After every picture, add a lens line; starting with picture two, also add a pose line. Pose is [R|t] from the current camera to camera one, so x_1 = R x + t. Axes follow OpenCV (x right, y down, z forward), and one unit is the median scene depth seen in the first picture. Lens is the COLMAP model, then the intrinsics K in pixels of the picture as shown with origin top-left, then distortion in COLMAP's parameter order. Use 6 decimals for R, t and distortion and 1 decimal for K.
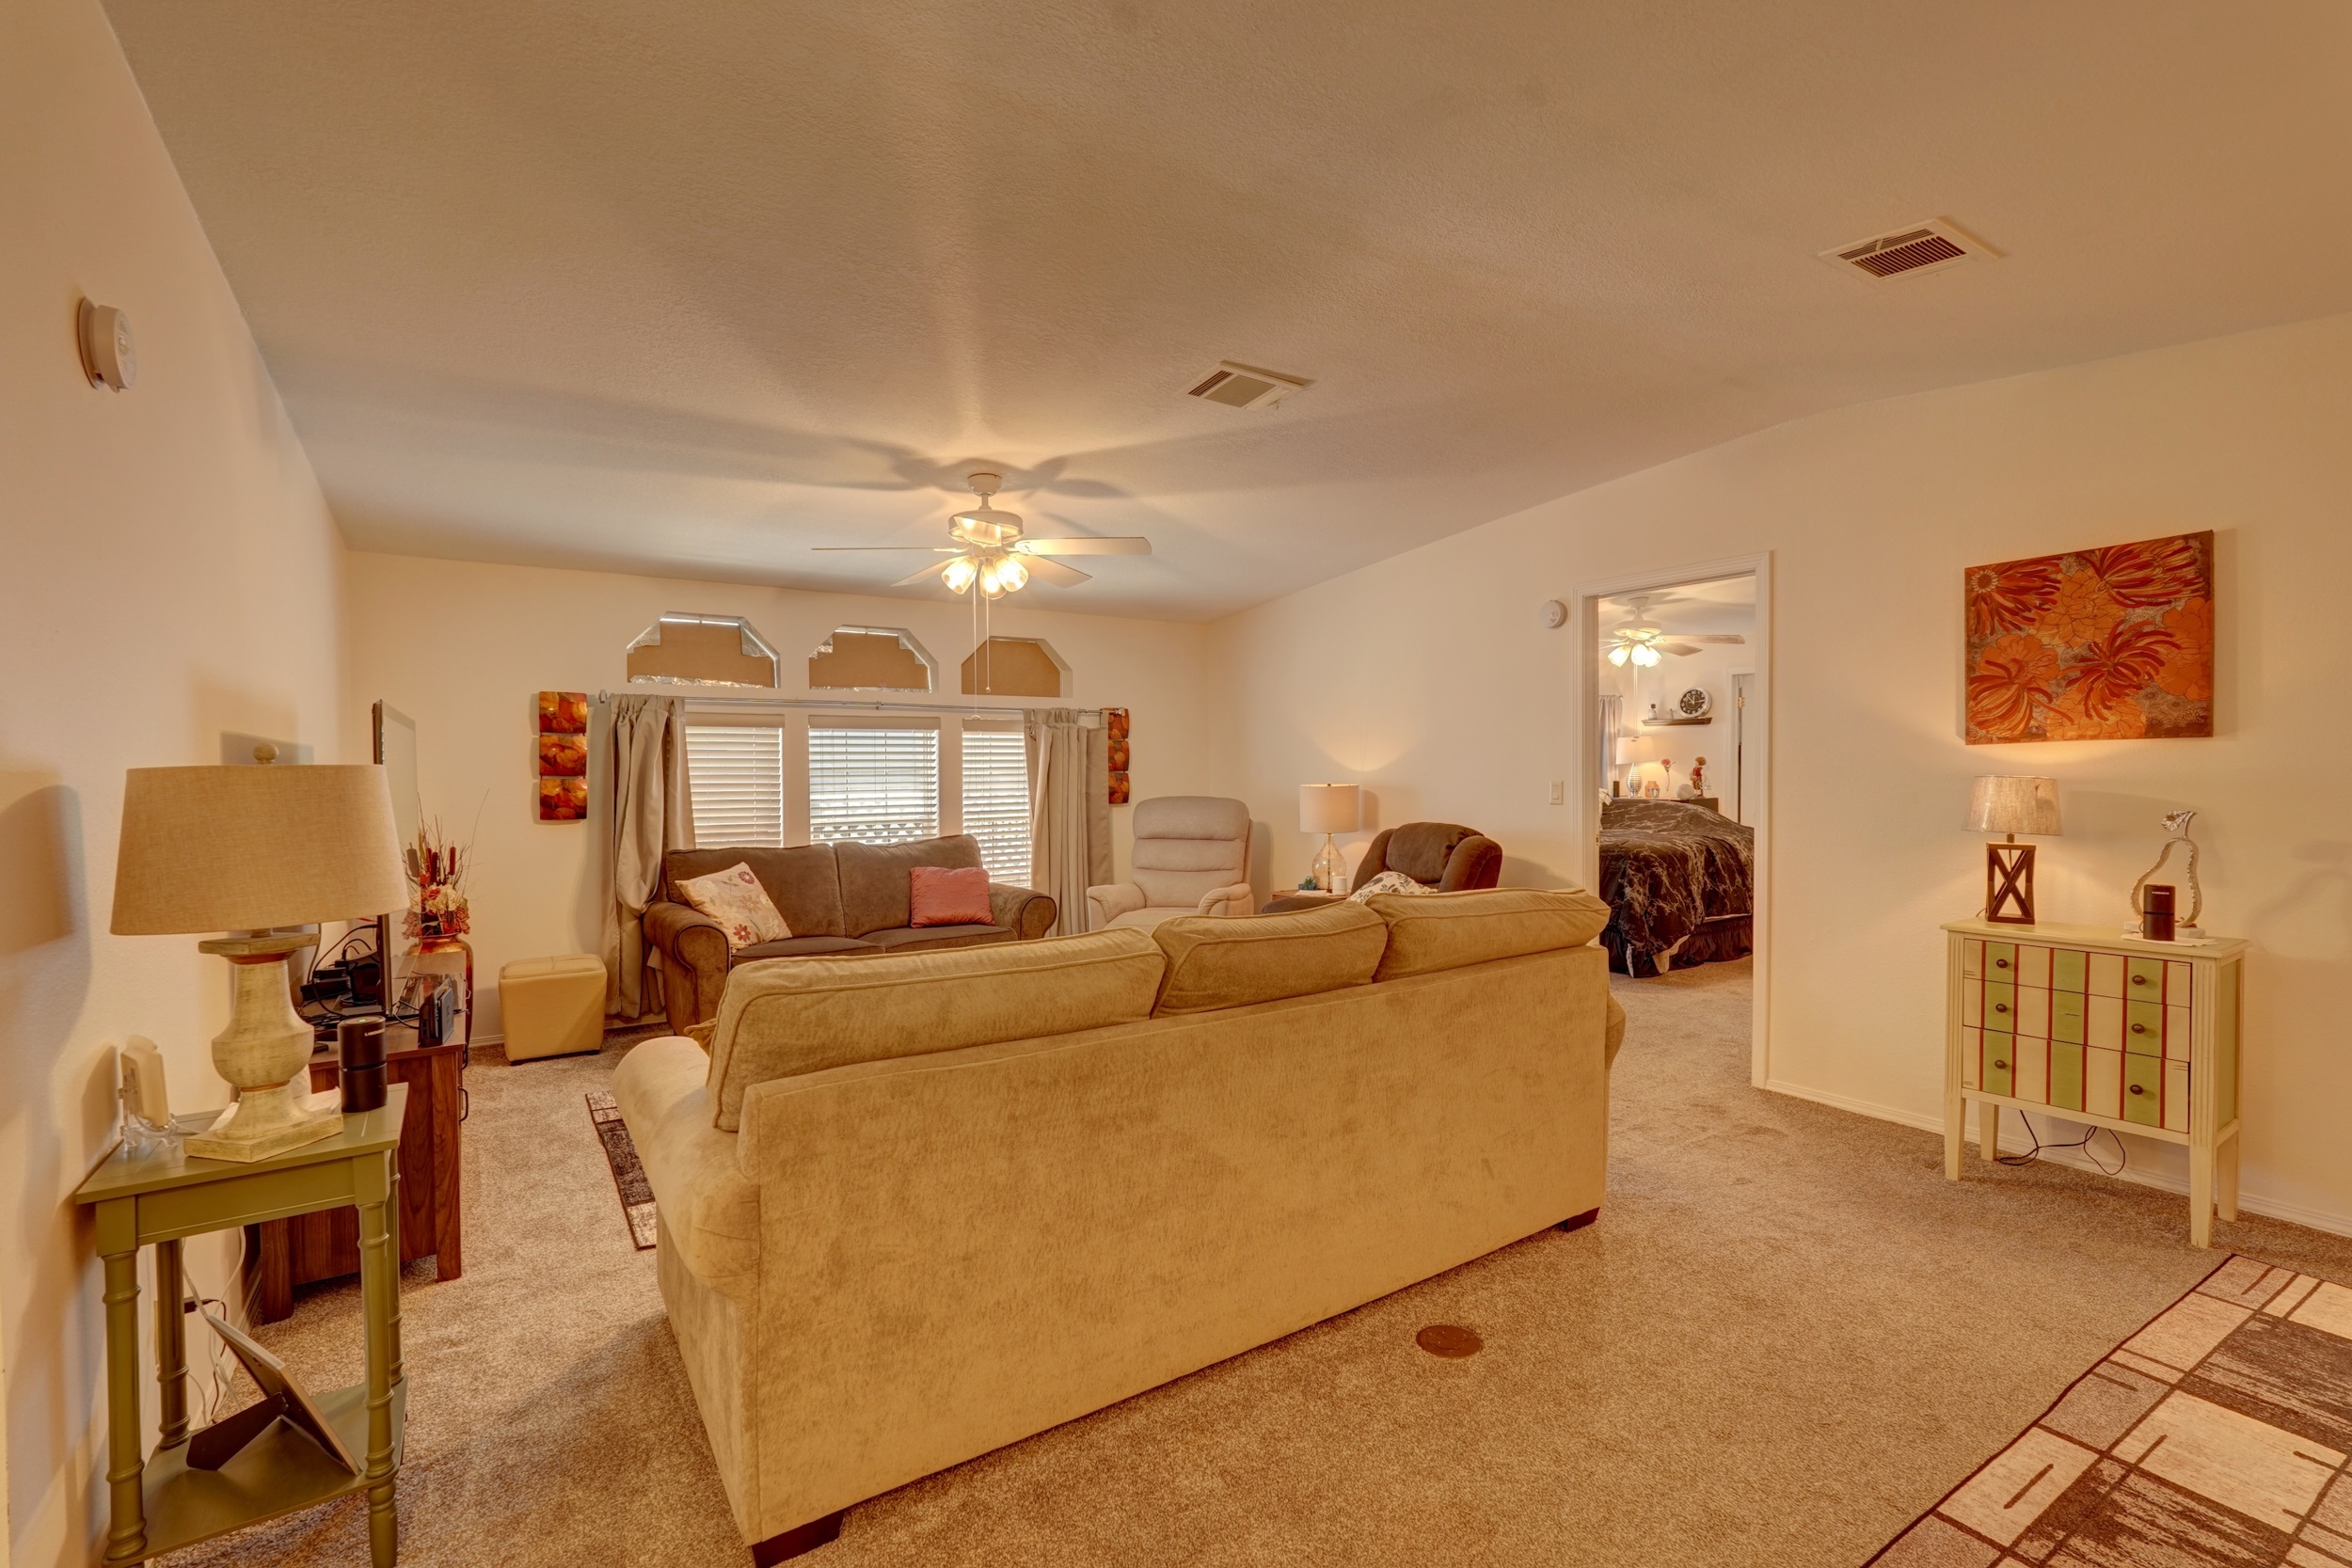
lens RADIAL K [[1026.3, 0, 1176.9], [0, 1026.3, 795.0], [0, 0, 1]] dist [-0.000789, 0.000216]
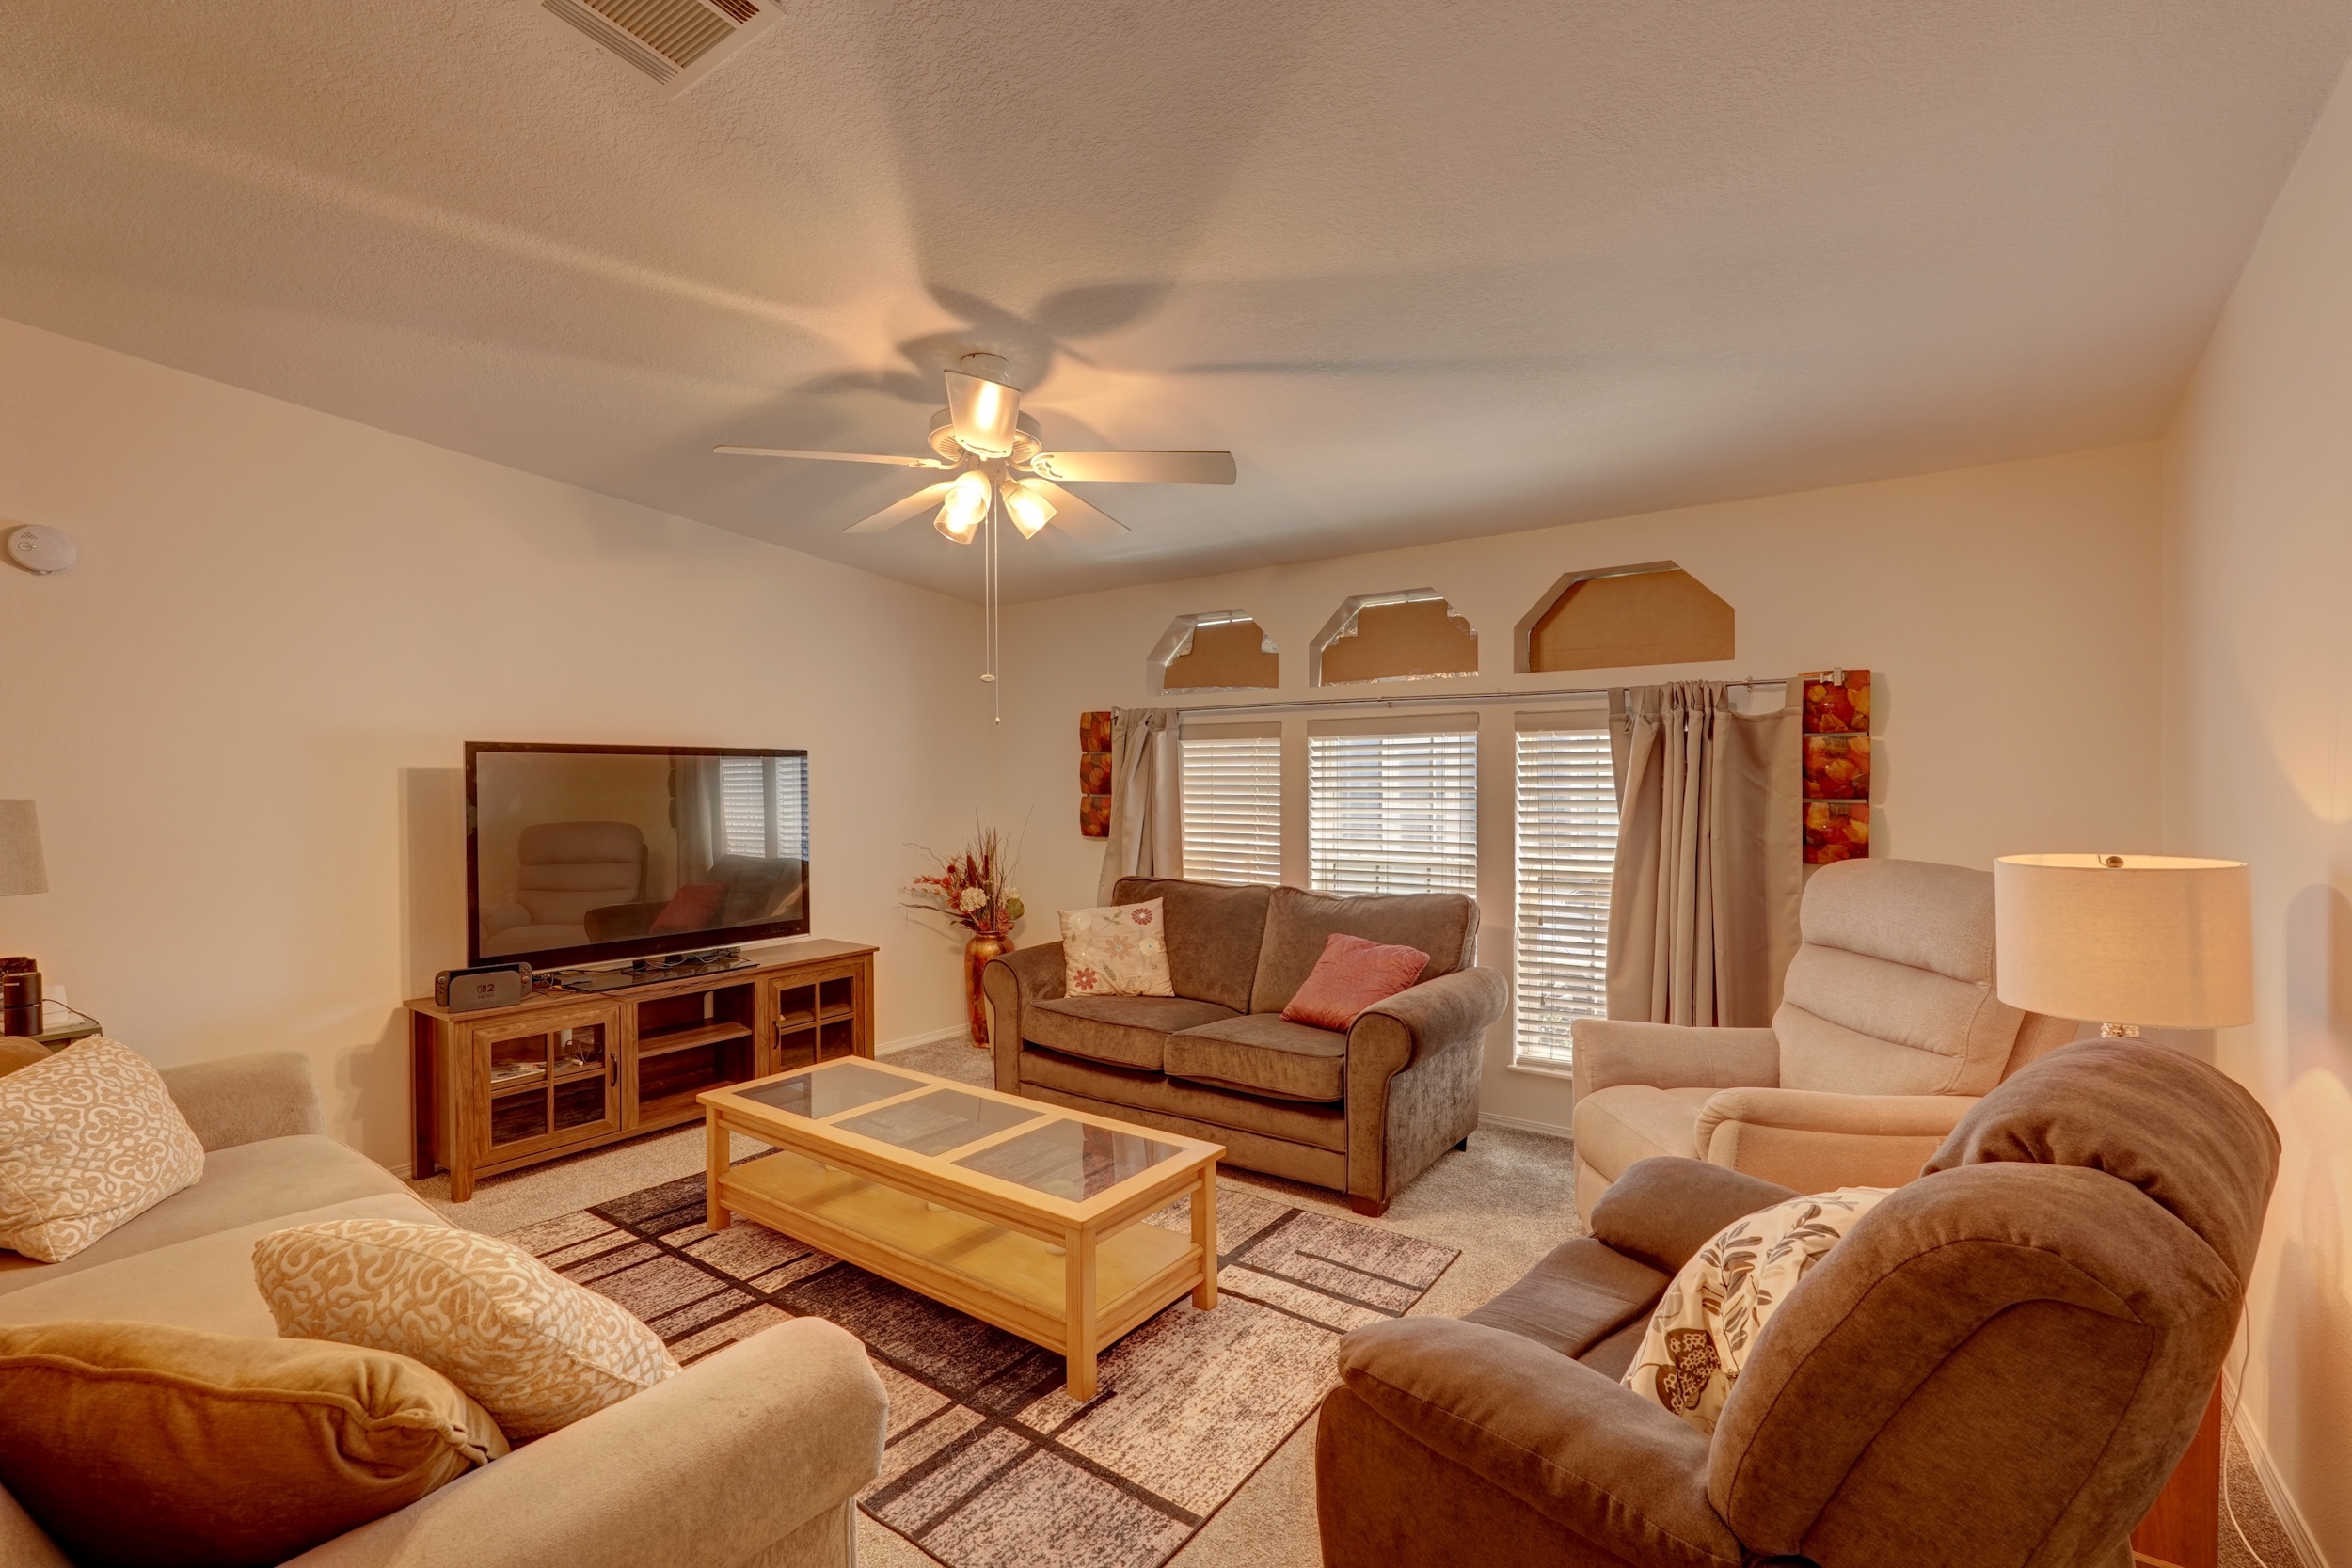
lens RADIAL K [[1026.3, 0, 1173.6], [0, 1026.3, 775.0], [0, 0, 1]] dist [-0.000789, 0.000216]
pose [[0.357616, 0.005251, -0.933854, 0.329997], [-0.024645, 0.999689, -0.003816, -0.029244], [0.933543, 0.024379, 0.357634, 0.609434]]
